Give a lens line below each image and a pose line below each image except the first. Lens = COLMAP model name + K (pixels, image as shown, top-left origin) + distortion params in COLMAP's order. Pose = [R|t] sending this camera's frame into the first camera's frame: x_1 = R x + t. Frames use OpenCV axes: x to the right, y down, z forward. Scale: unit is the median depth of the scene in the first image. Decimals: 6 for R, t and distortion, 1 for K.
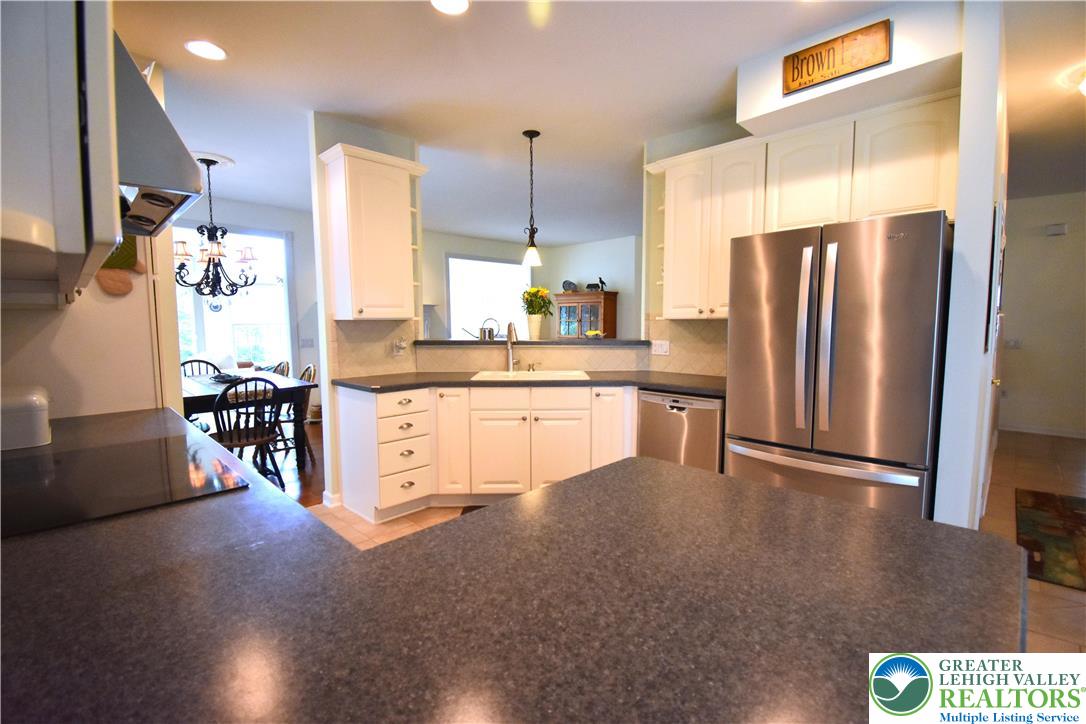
lens RADIAL K [[478.5, 0, 547.1], [0, 478.5, 365.4], [0, 0, 1]] dist [0.021688, -0.026755]
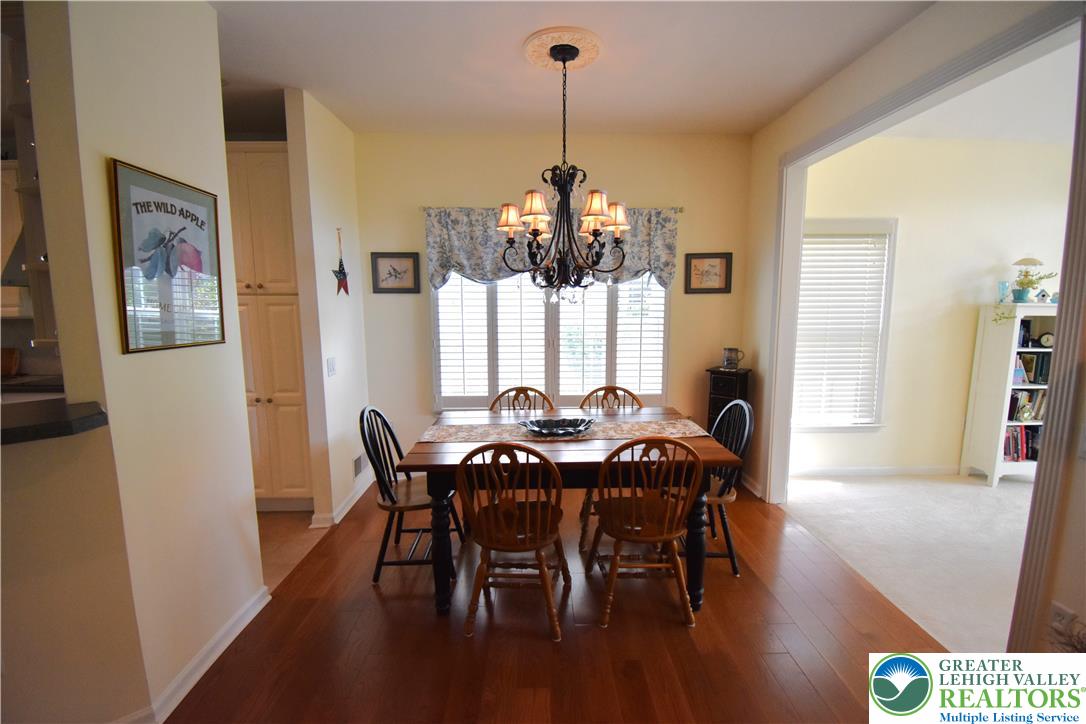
lens RADIAL K [[478.5, 0, 547.1], [0, 478.5, 365.4], [0, 0, 1]] dist [0.021688, -0.026755]
pose [[-0.696384, 0.097782, -0.710977, -0.285391], [-0.059756, 0.979334, 0.193219, -0.193344], [0.715177, 0.177040, -0.676150, 1.651404]]
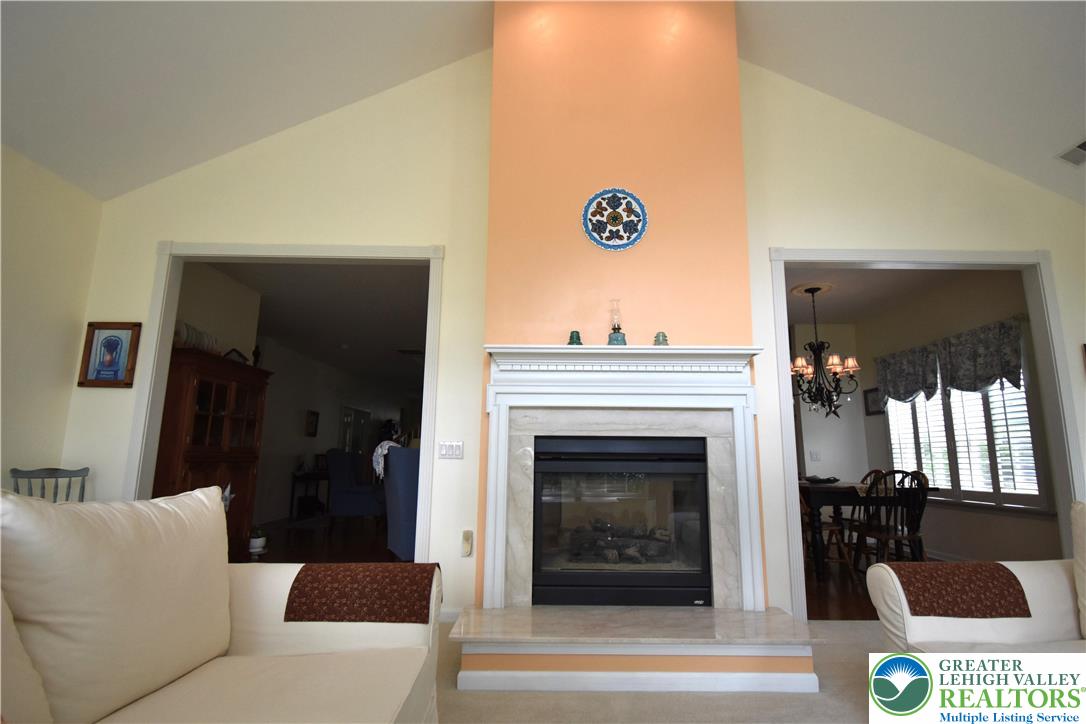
lens RADIAL K [[532.4, 0, 543.0], [0, 532.4, 362.0], [0, 0, 1]] dist [-0.004320, -0.001455]
pose [[-0.702845, 0.122204, 0.700768, -1.303652], [0.057373, 0.991662, -0.115388, -0.157166], [-0.709026, -0.040895, -0.703996, 2.721394]]
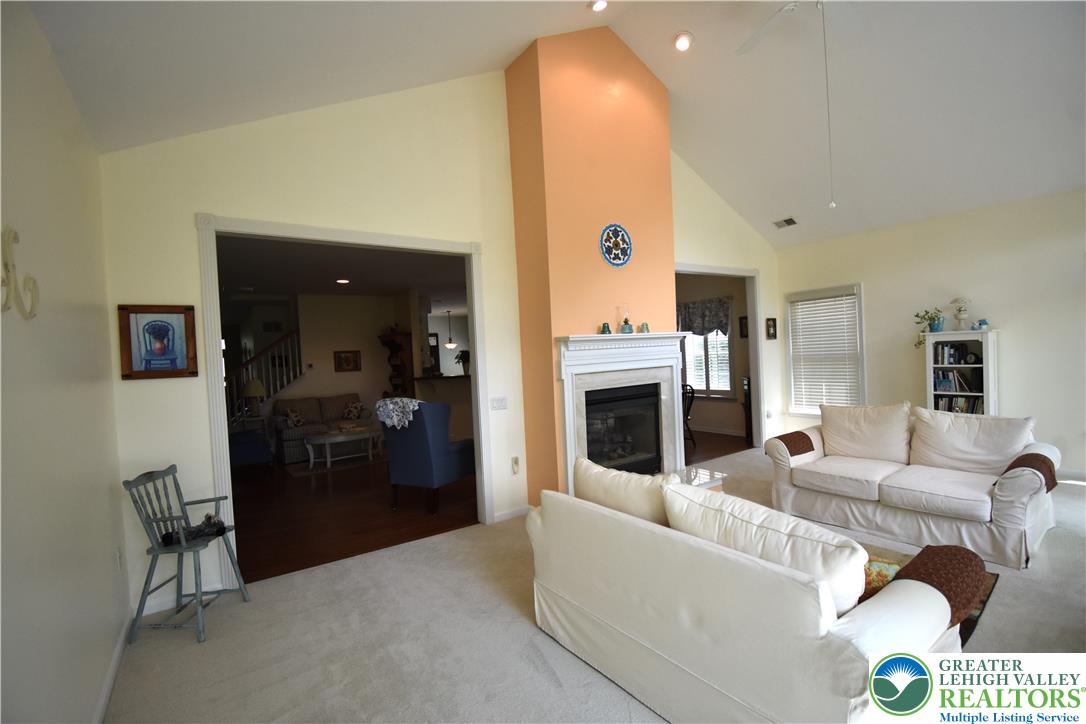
lens RADIAL K [[478.5, 0, 547.1], [0, 478.5, 365.4], [0, 0, 1]] dist [0.021688, -0.026755]
pose [[-0.981011, 0.050500, 0.187263, -0.839439], [0.072496, 0.991000, 0.112535, -0.335103], [-0.179894, 0.123974, -0.975842, 3.274923]]
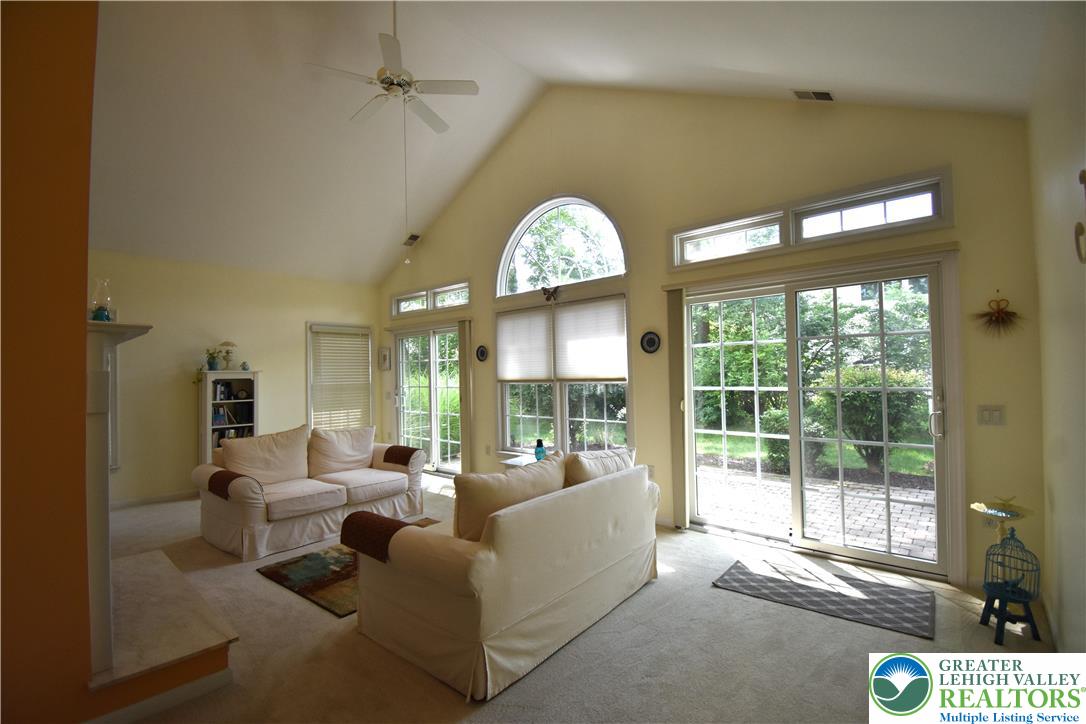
lens RADIAL K [[478.5, 0, 547.1], [0, 478.5, 365.4], [0, 0, 1]] dist [0.021688, -0.026755]
pose [[0.042704, -0.012251, -0.999013, -0.126669], [-0.069744, 0.997449, -0.015213, -0.256437], [0.996650, 0.070325, 0.041740, 2.661698]]
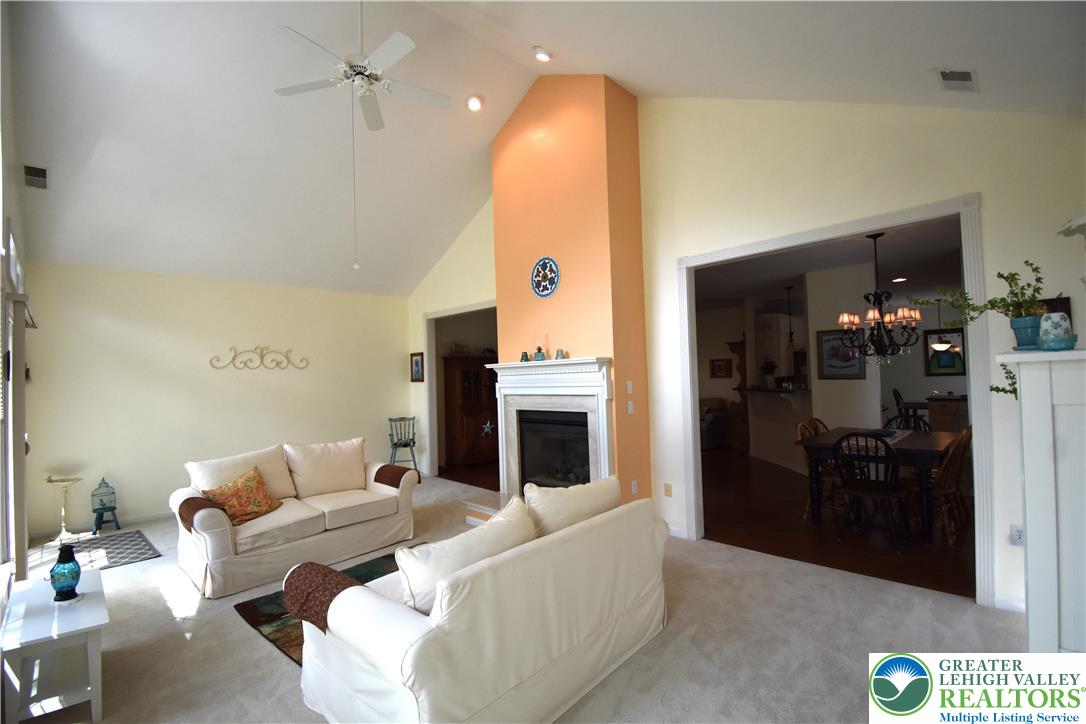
lens RADIAL K [[478.5, 0, 547.1], [0, 478.5, 365.4], [0, 0, 1]] dist [0.021688, -0.026755]
pose [[0.003062, 0.027478, 0.999618, -2.075173], [0.120796, 0.992292, -0.027646, -0.216122], [-0.992673, 0.120834, -0.000281, 2.051046]]
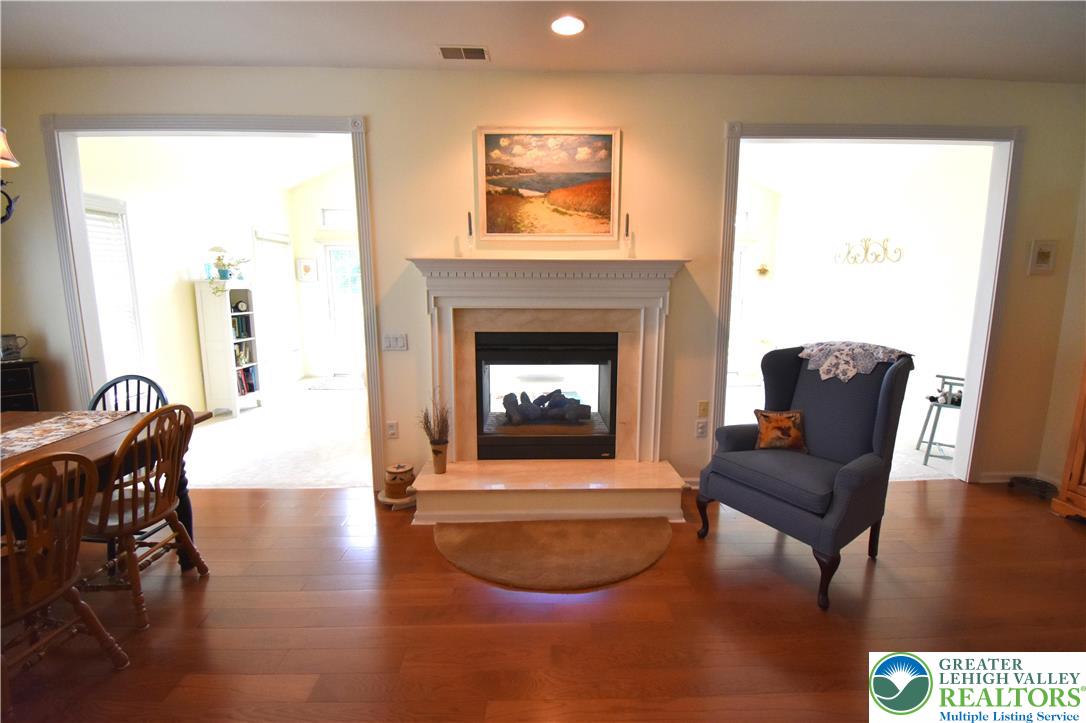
lens RADIAL K [[490.9, 0, 547.7], [0, 490.9, 364.2], [0, 0, 1]] dist [0.020114, -0.024875]
pose [[0.720135, 0.116676, -0.683953, -0.044944], [-0.067489, 0.992864, 0.098315, -0.149528], [0.690544, -0.024641, 0.722871, 1.273937]]
